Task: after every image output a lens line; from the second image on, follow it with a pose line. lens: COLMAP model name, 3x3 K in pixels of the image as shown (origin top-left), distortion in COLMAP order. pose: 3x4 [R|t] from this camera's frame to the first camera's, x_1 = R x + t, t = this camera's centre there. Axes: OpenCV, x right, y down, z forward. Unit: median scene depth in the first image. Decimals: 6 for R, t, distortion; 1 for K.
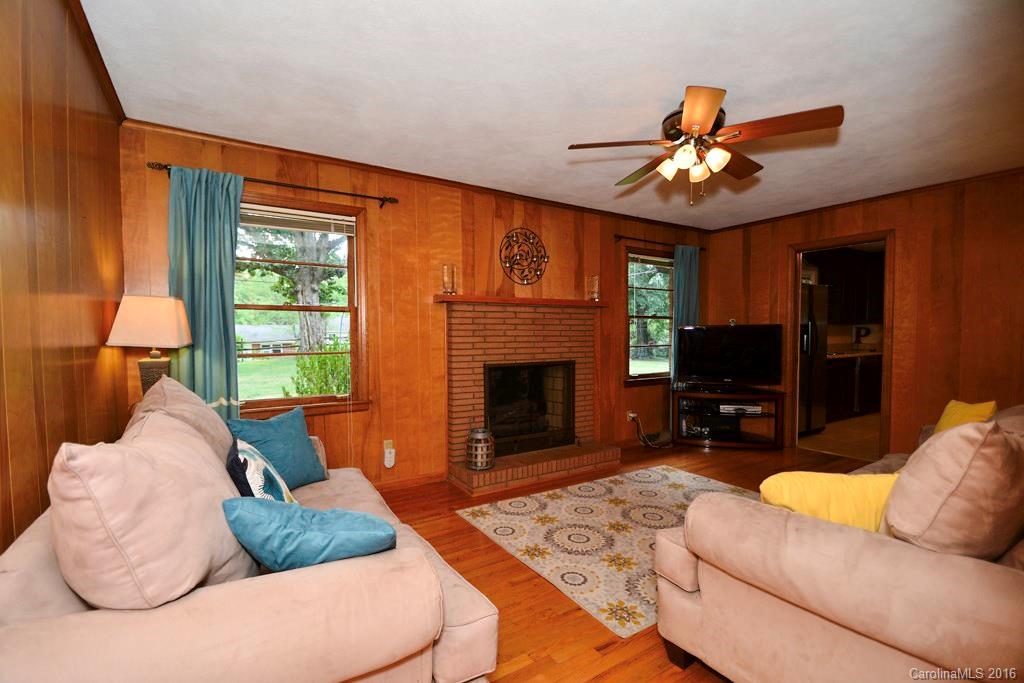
lens RADIAL K [[469.3, 0, 492.9], [0, 469.3, 348.4], [0, 0, 1]] dist [-0.001725, -0.000566]
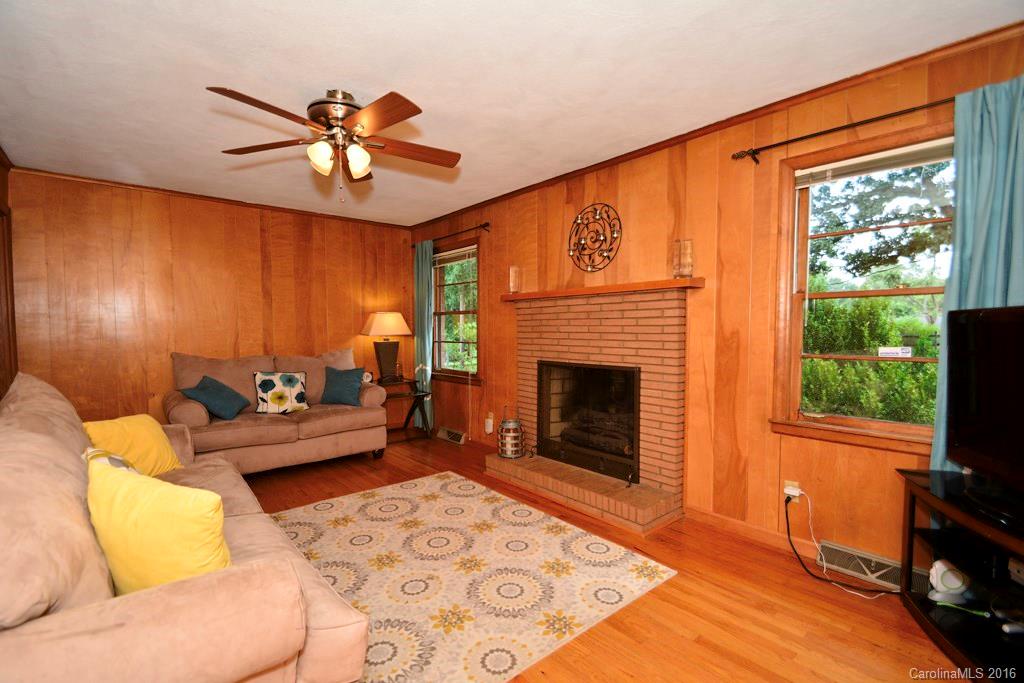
lens RADIAL K [[469.3, 0, 492.9], [0, 469.3, 348.4], [0, 0, 1]] dist [-0.001725, -0.000566]
pose [[0.124132, 0.040354, -0.991445, 0.909279], [-0.034899, 0.998732, 0.036281, -0.023023], [0.991652, 0.030096, 0.125382, 0.742498]]
